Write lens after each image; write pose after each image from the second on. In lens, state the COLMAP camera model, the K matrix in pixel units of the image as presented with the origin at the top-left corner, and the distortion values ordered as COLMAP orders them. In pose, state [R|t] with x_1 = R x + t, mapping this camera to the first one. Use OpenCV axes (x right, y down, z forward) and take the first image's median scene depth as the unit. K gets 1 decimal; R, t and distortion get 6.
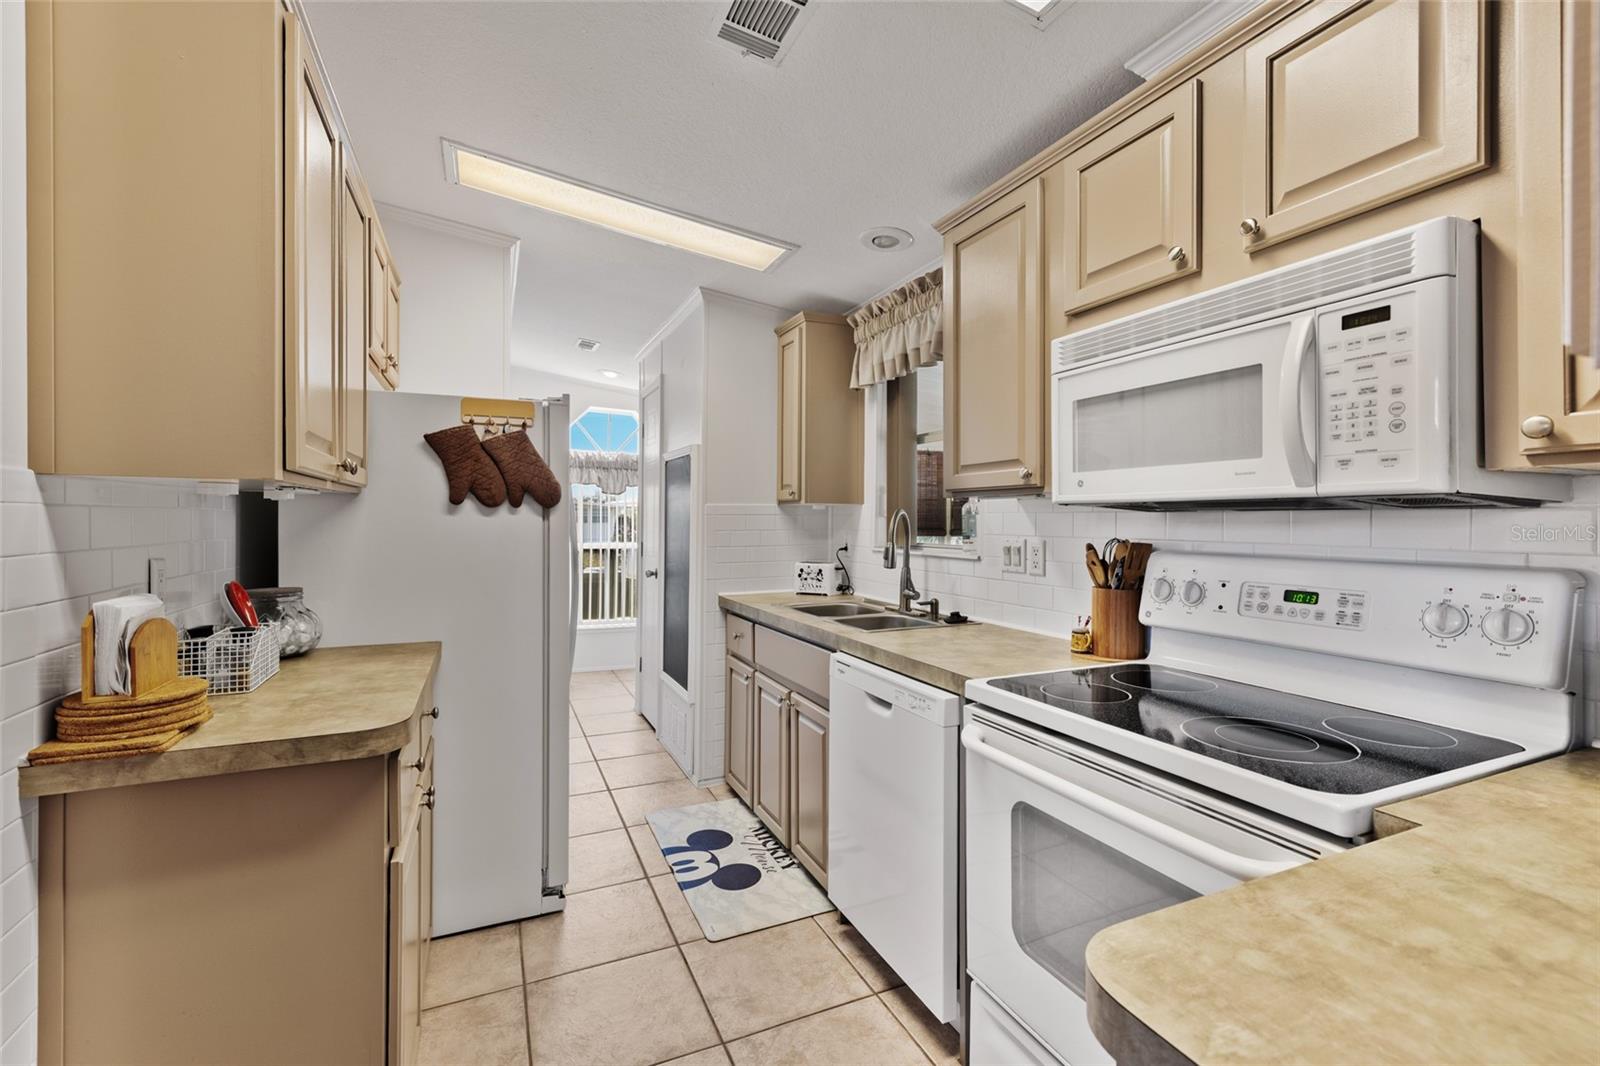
lens RADIAL K [[693.0, 0, 799.3], [0, 693.0, 522.9], [0, 0, 1]] dist [0.002778, -0.000636]
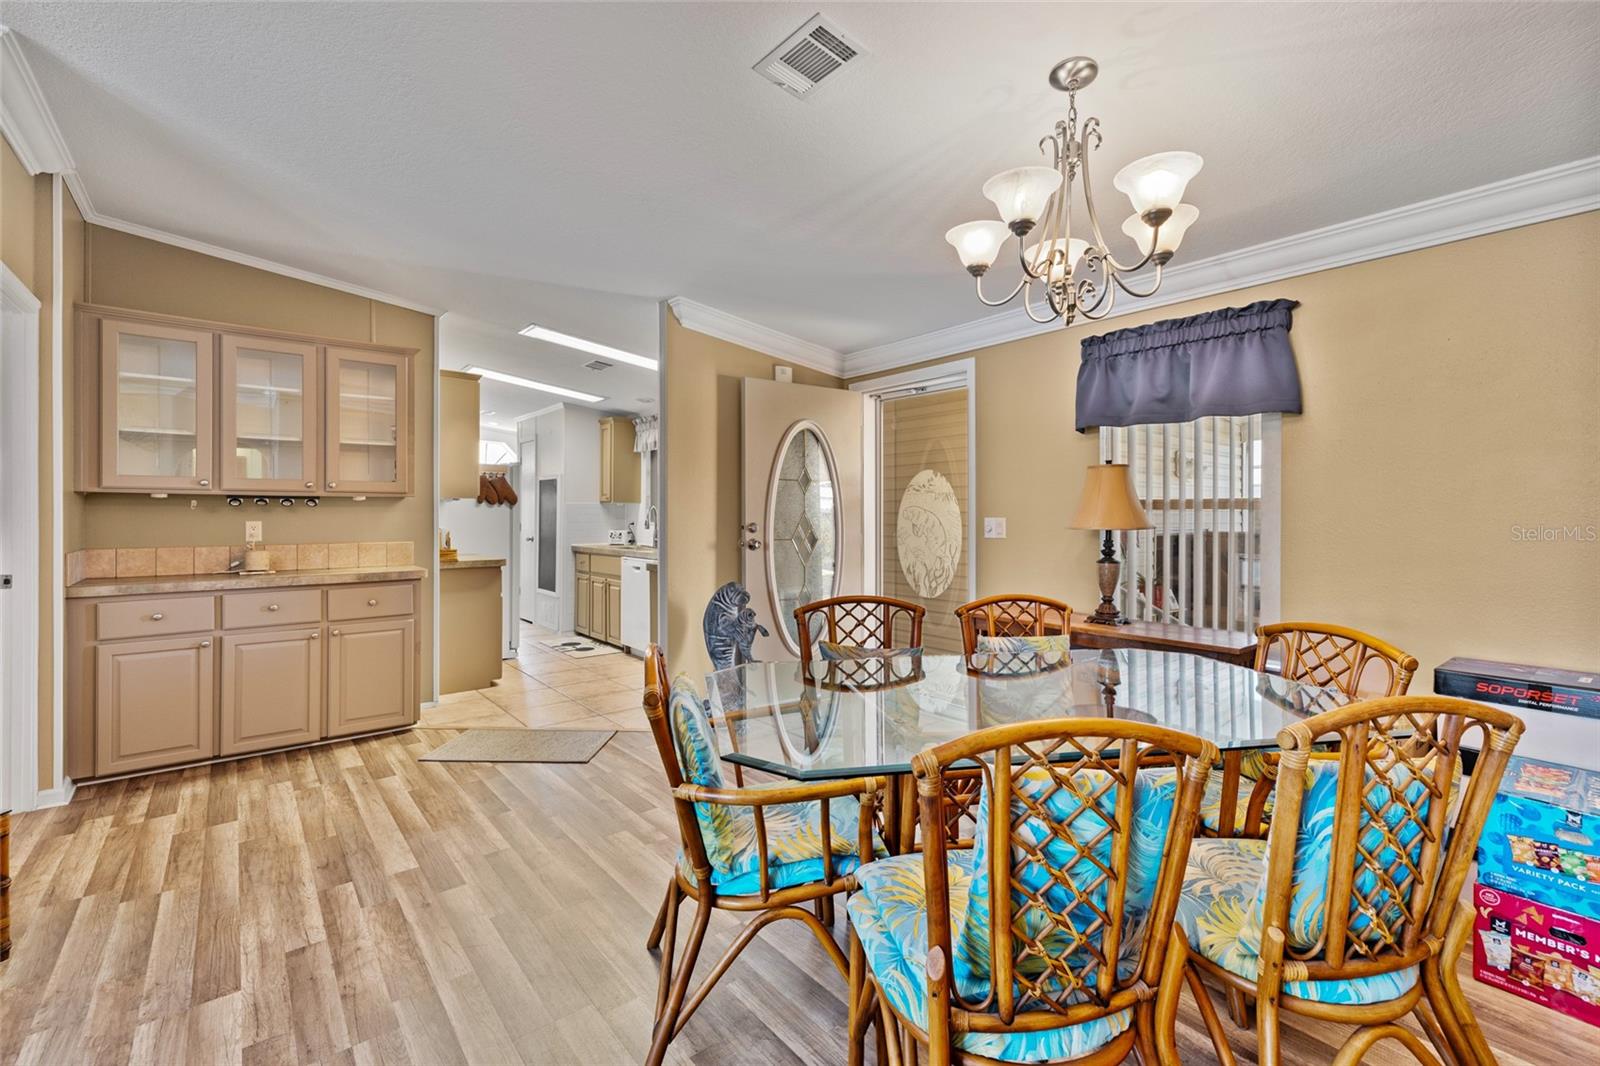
lens RADIAL K [[693.0, 0, 805.7], [0, 693.0, 519.2], [0, 0, 1]] dist [0.002778, -0.000636]
pose [[0.965097, -0.001195, 0.261890, 0.030224], [0.000680, 0.999998, 0.002057, 0.027520], [-0.261892, -0.001807, 0.965096, -1.793932]]
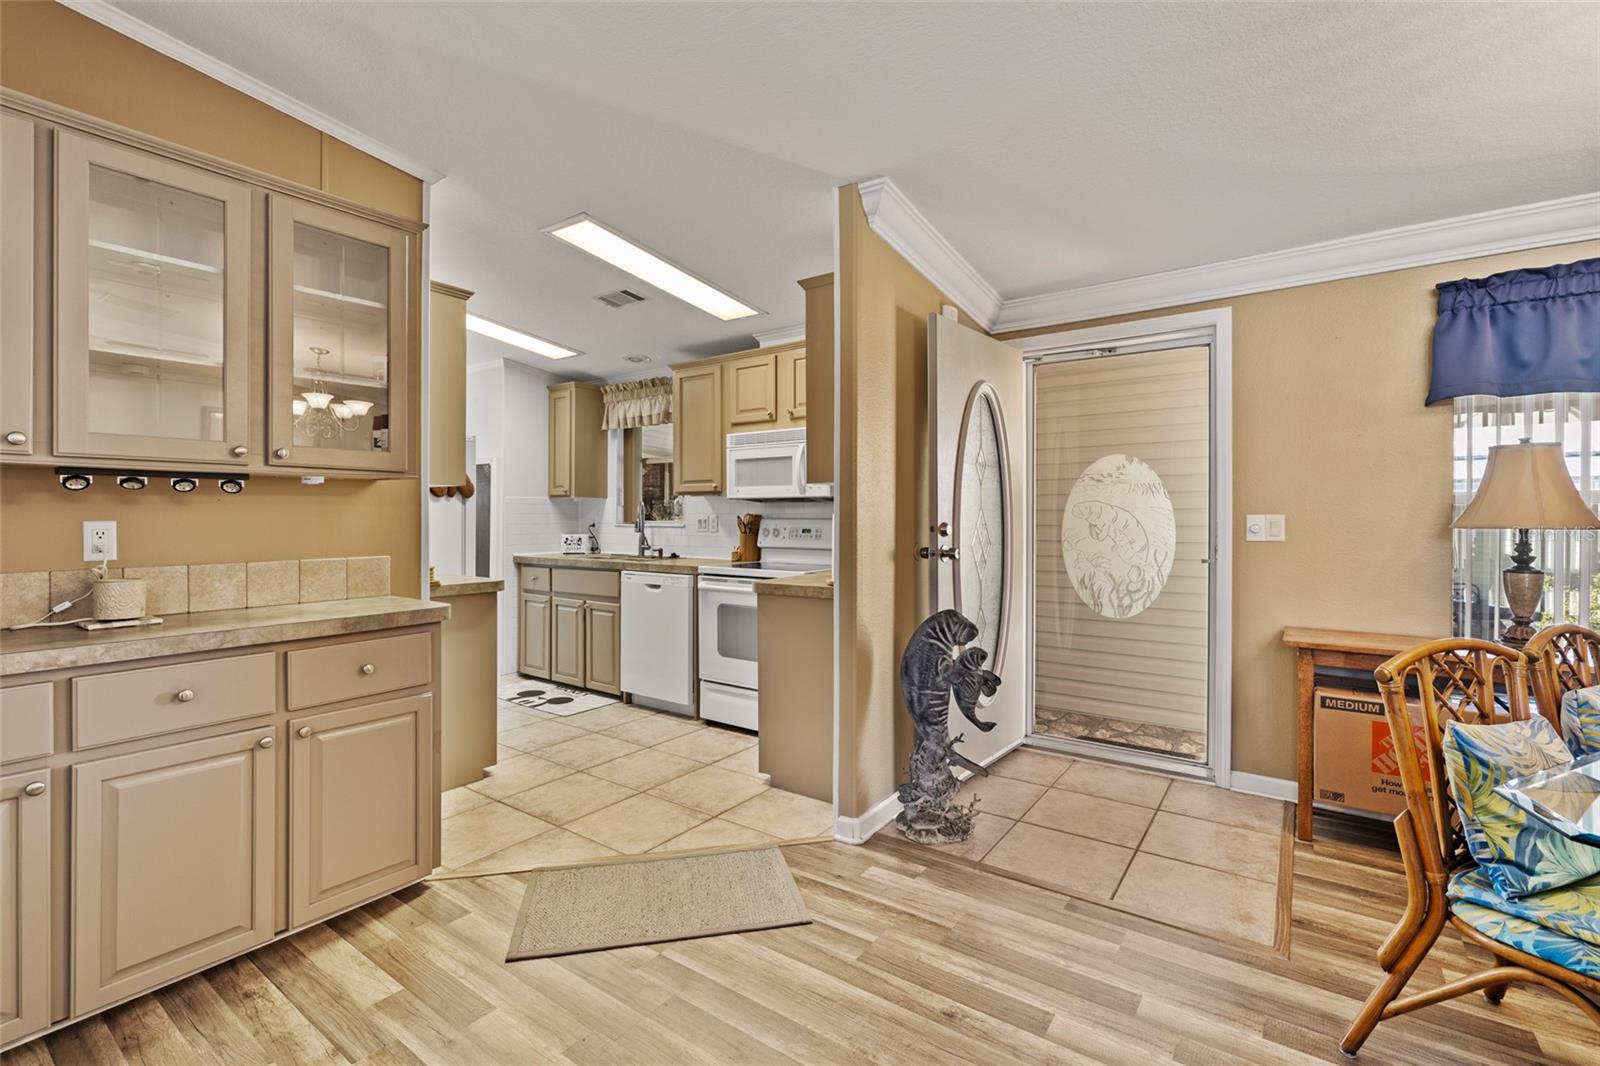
lens RADIAL K [[713.8, 0, 797.5], [0, 713.8, 521.8], [0, 0, 1]] dist [-0.005000, 0.000428]
pose [[0.867476, -0.003460, 0.497466, -0.512976], [0.001740, 0.999991, 0.003921, 0.034021], [-0.497475, -0.002535, 0.867474, -1.007306]]
